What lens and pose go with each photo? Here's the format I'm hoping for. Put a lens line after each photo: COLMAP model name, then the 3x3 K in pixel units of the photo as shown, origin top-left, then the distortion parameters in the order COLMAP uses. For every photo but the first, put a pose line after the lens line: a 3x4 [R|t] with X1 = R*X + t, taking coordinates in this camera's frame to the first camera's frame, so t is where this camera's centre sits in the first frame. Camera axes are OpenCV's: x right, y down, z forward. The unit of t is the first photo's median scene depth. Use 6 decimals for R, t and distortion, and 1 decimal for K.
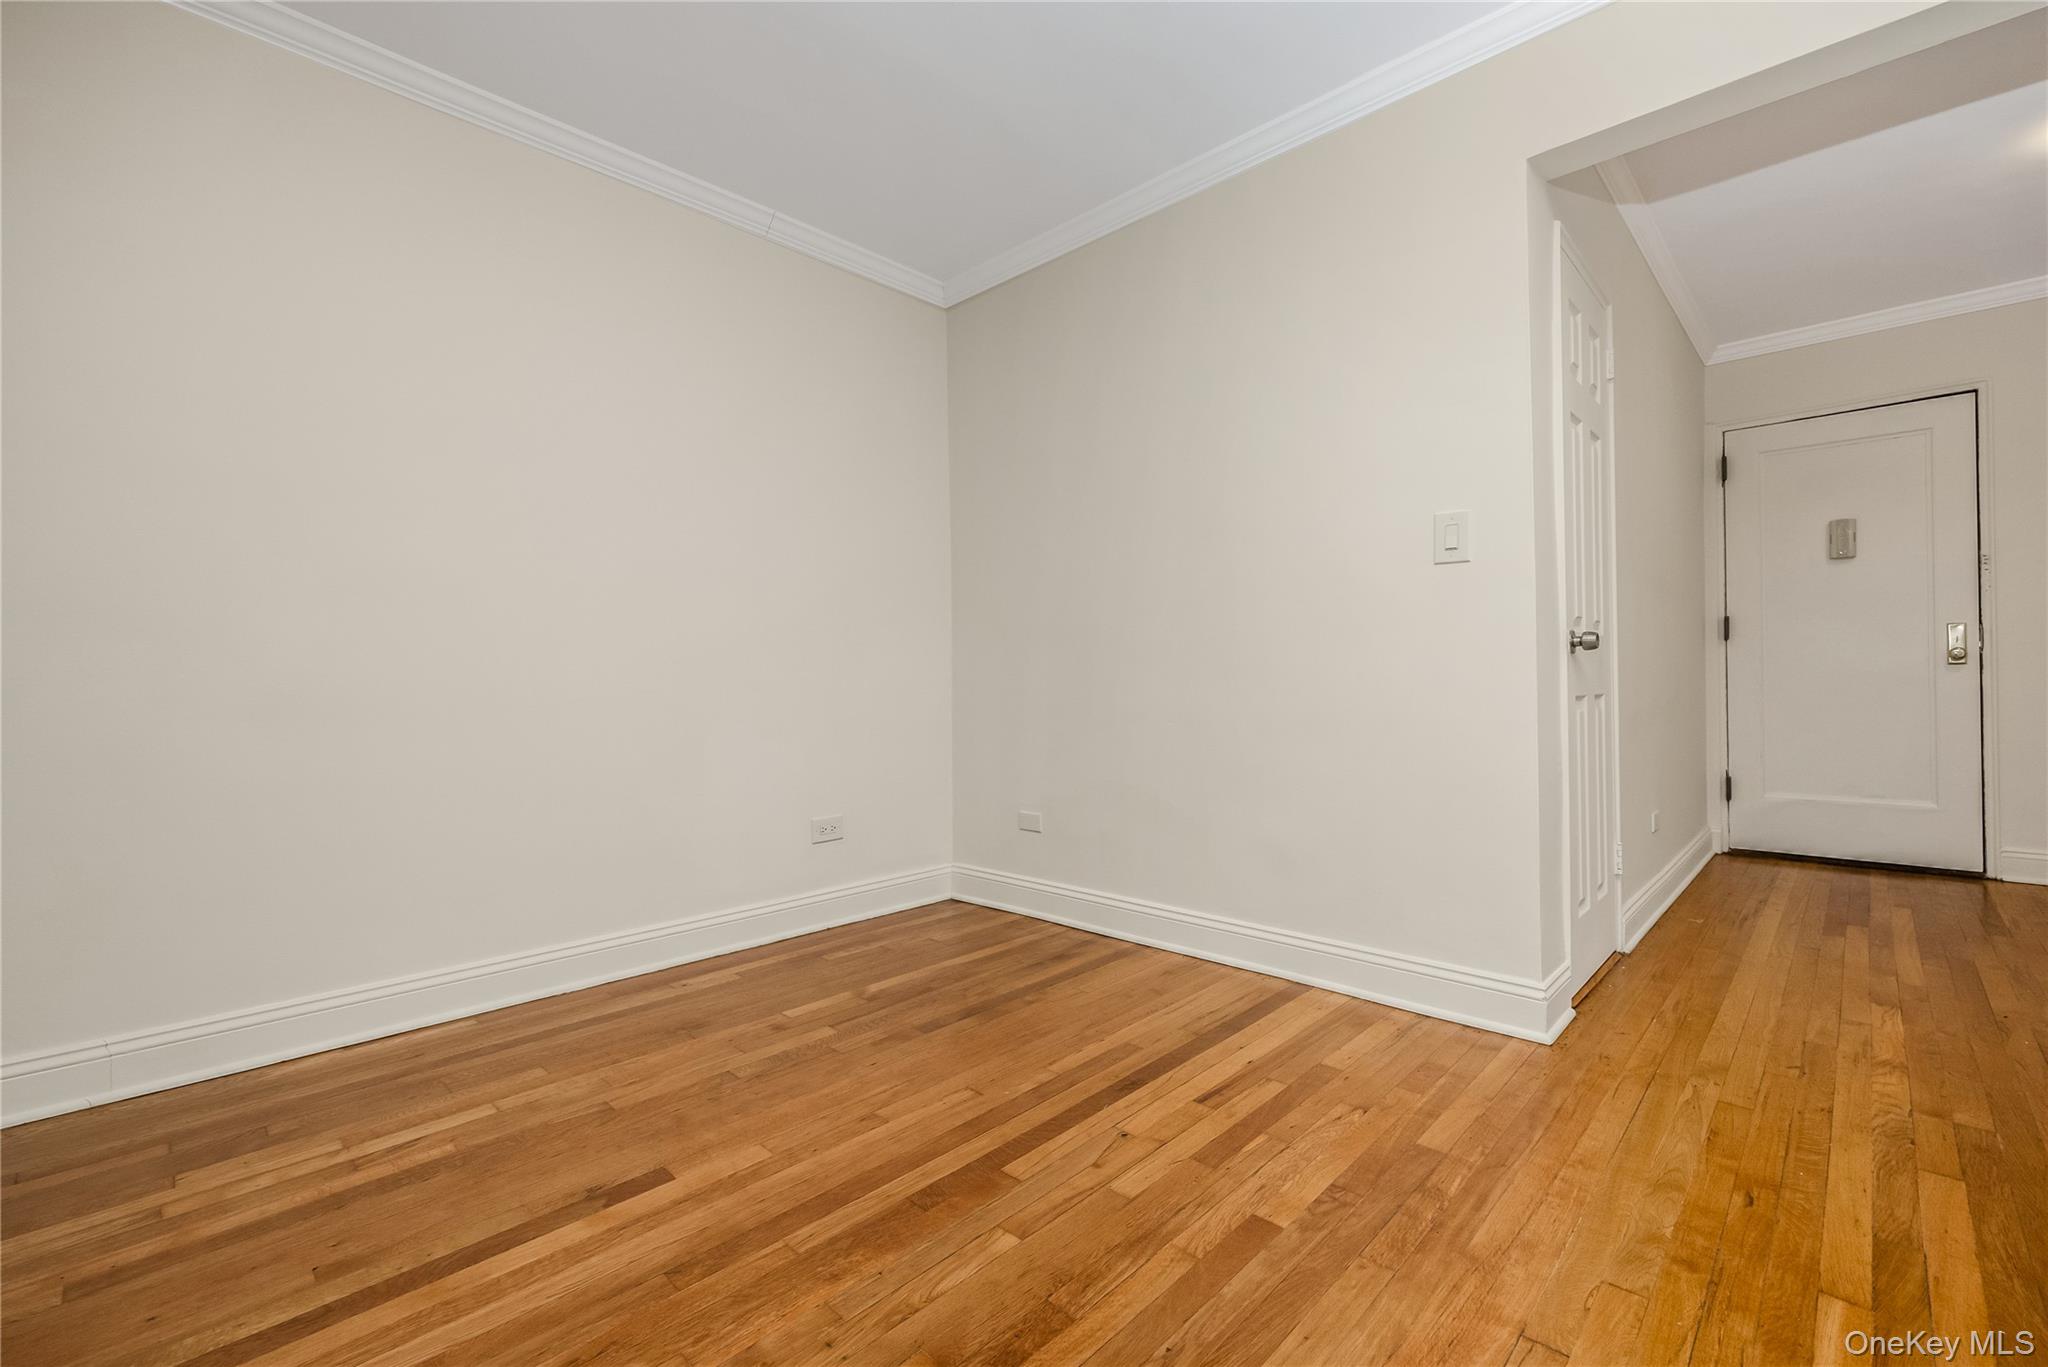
lens RADIAL K [[875.1, 0, 1027.8], [0, 875.1, 677.1], [0, 0, 1]] dist [-0.005939, 0.001617]
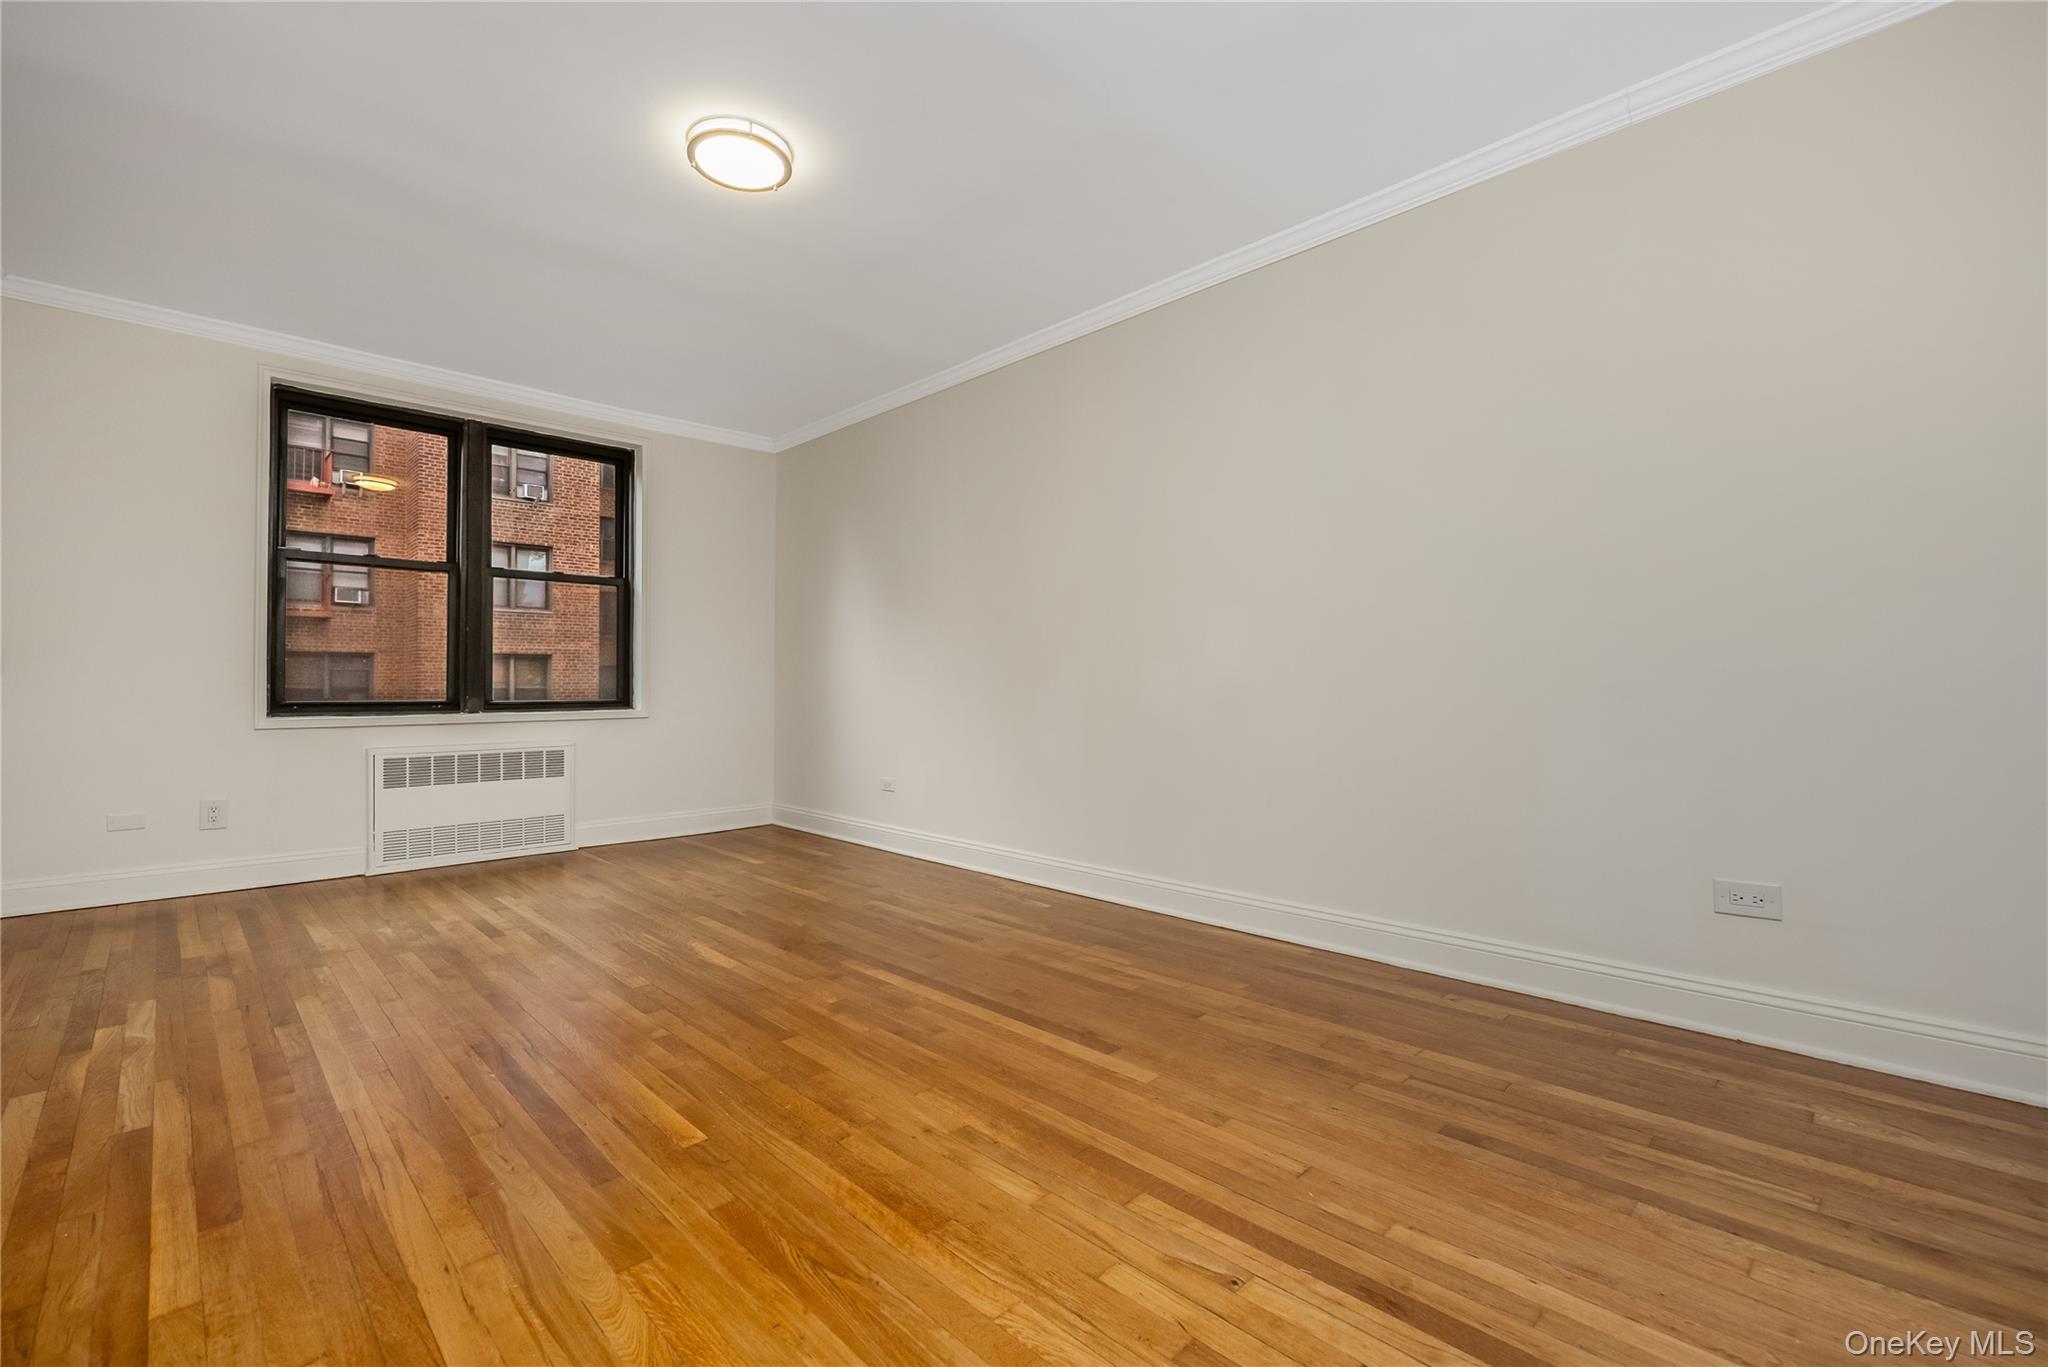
lens RADIAL K [[875.1, 0, 1026.8], [0, 875.1, 681.2], [0, 0, 1]] dist [-0.005939, 0.001617]
pose [[-0.022018, 0.003548, -0.999751, 0.679654], [0.010126, 0.999943, 0.003326, -0.009447], [0.999706, -0.010050, -0.022053, 0.644195]]
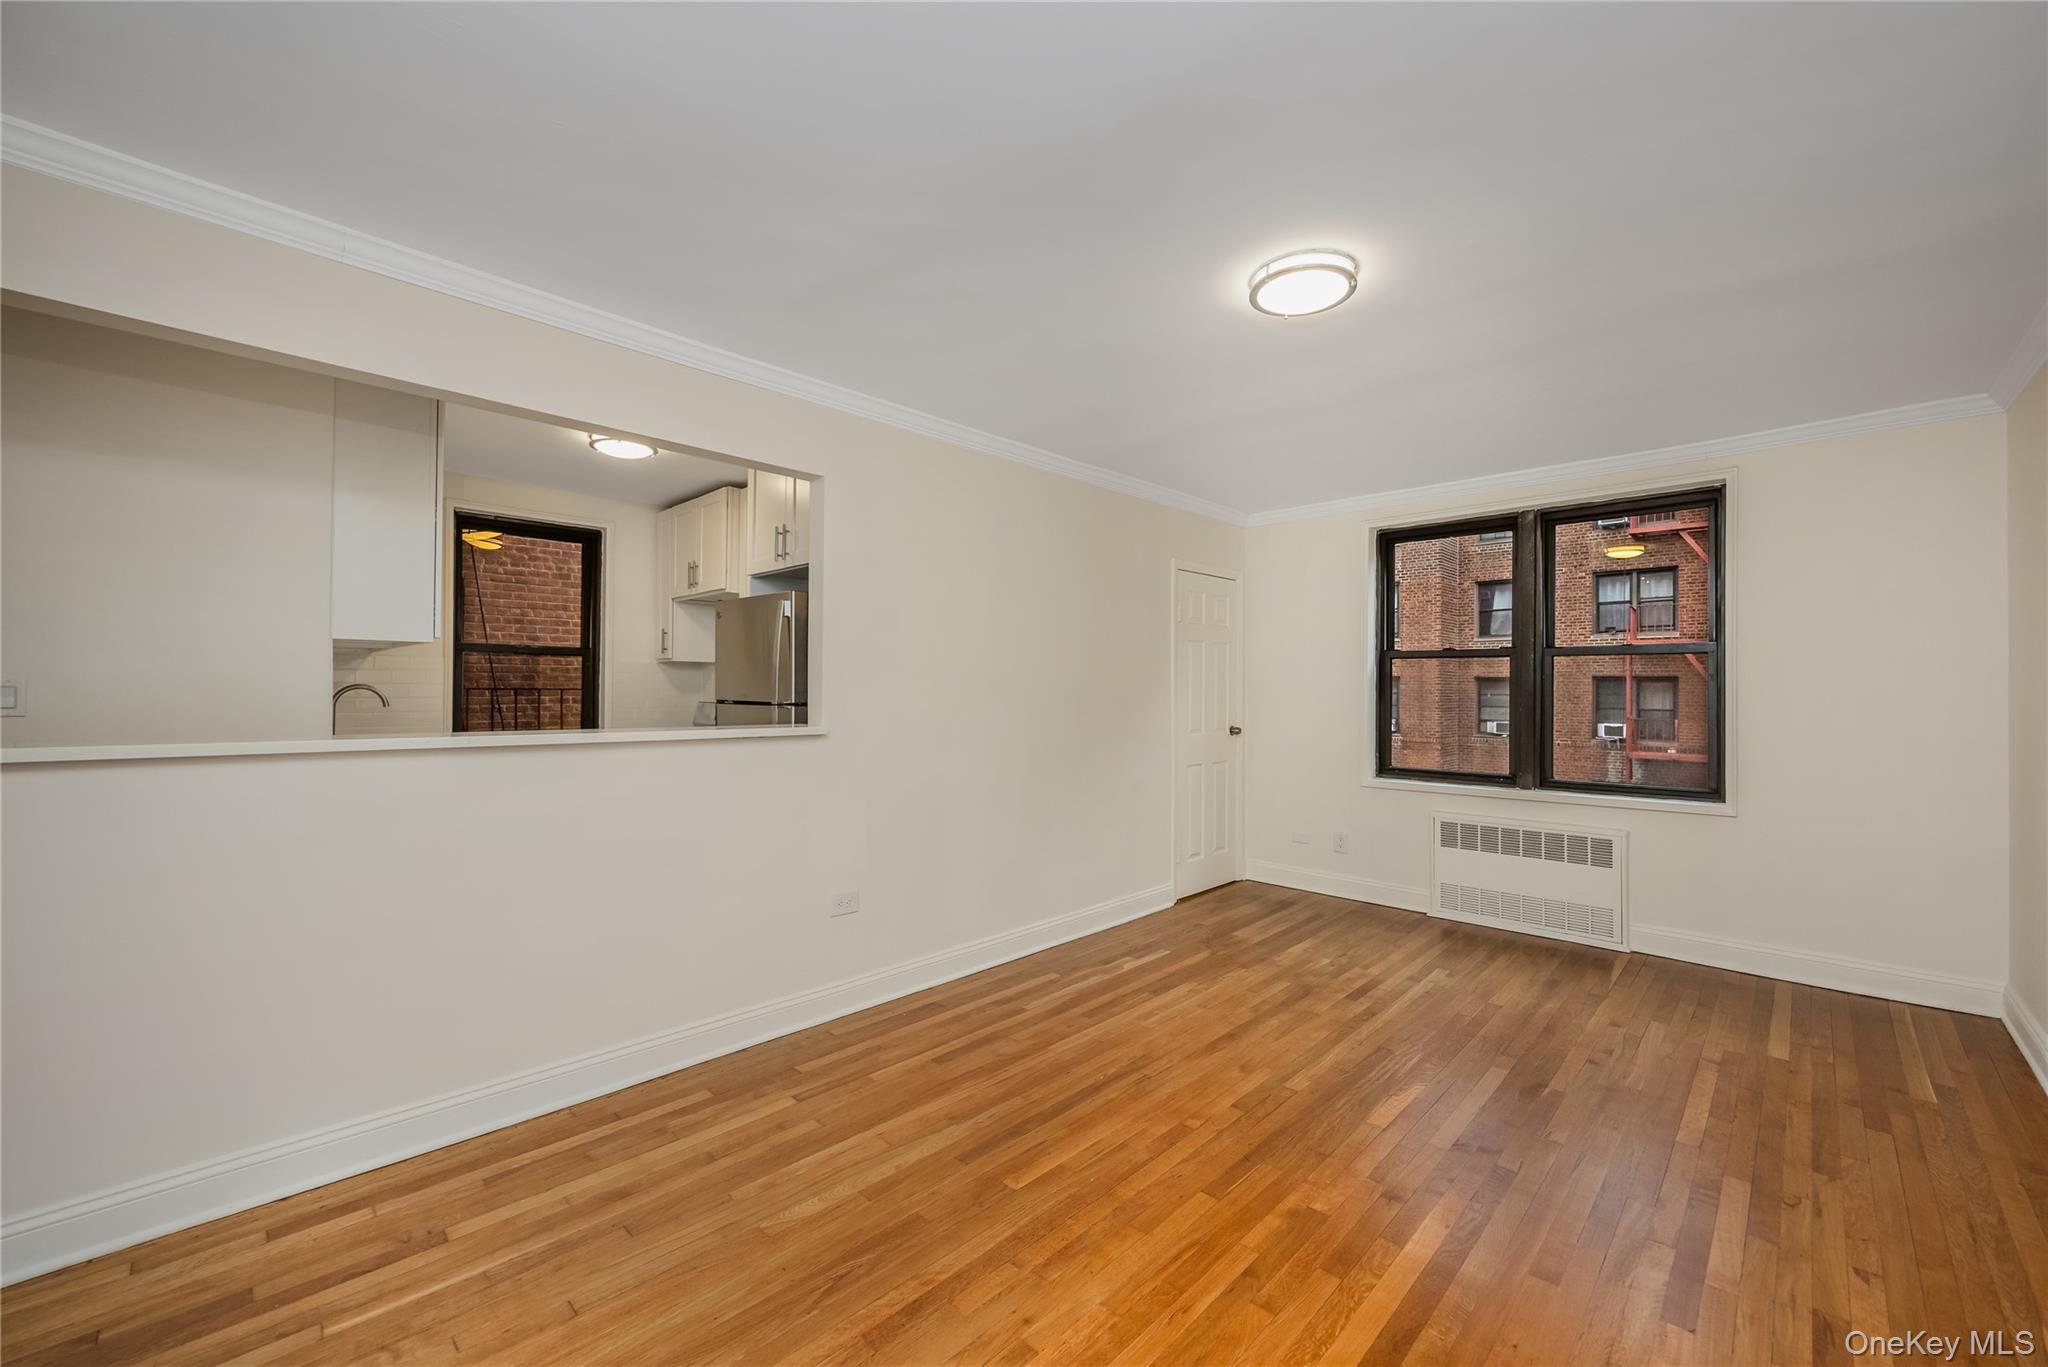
lens RADIAL K [[802.3, 0, 1028.8], [0, 802.3, 680.7], [0, 0, 1]] dist [-0.003693, 0.000804]
pose [[-0.999962, 0.005140, 0.006973, -0.131349], [0.005002, 0.999793, -0.019730, -0.175435], [-0.007073, -0.019694, -0.999781, 1.288354]]
